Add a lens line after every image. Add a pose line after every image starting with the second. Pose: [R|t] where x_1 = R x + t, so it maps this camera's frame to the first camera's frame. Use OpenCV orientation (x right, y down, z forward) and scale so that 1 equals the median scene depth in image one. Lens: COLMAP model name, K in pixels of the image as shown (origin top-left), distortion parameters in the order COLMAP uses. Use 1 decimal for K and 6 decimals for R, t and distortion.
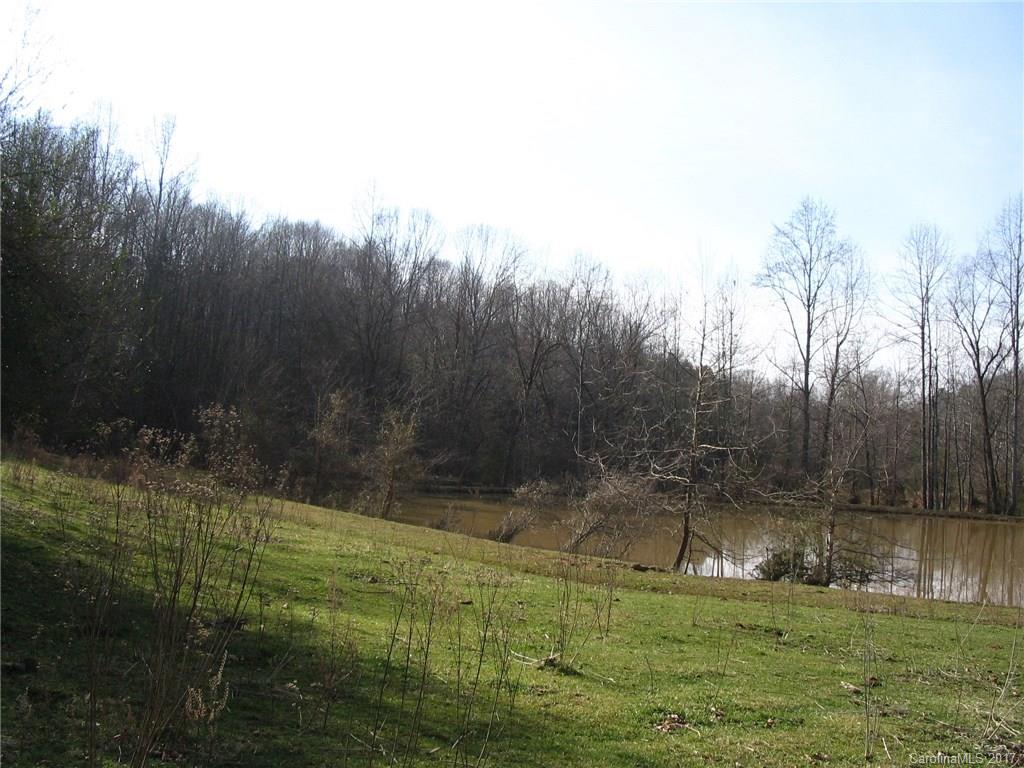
lens RADIAL K [[1050.5, 0, 512.1], [0, 1050.5, 384.1], [0, 0, 1]] dist [0.028228, 0.000000]
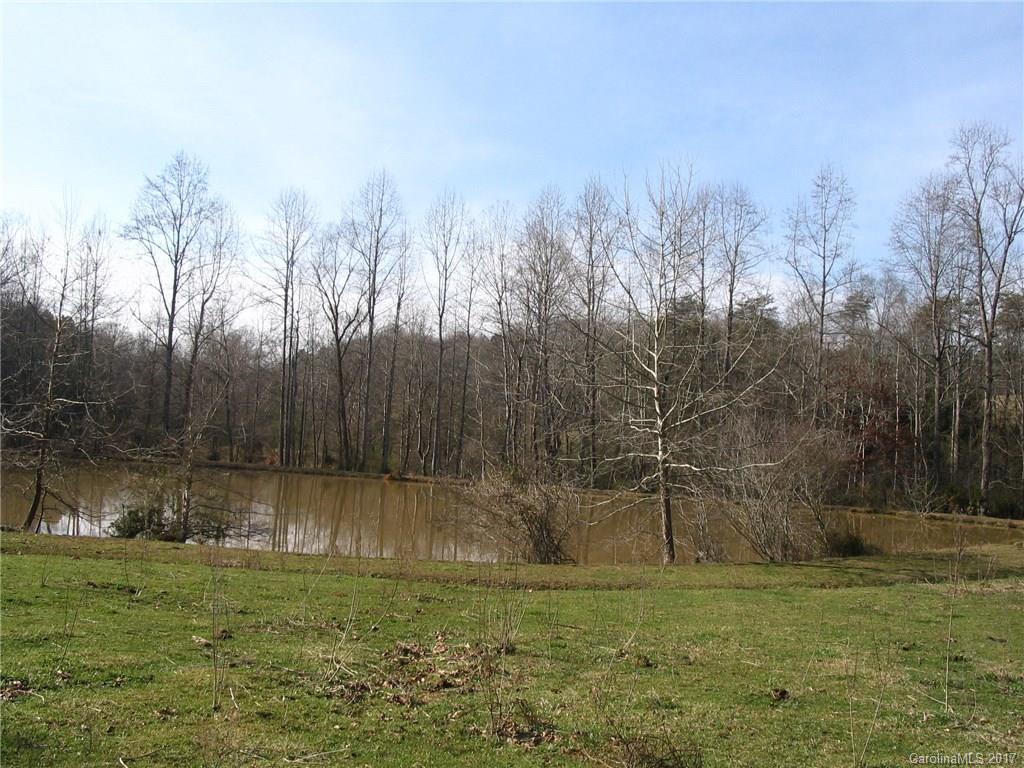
lens RADIAL K [[1050.5, 0, 511.9], [0, 1050.5, 384.2], [0, 0, 1]] dist [0.028228, 0.000000]
pose [[0.944681, 0.030775, 0.326544, 0.261539], [-0.038315, 0.999127, 0.016680, 0.012762], [-0.325746, -0.028268, 0.945035, -0.045661]]
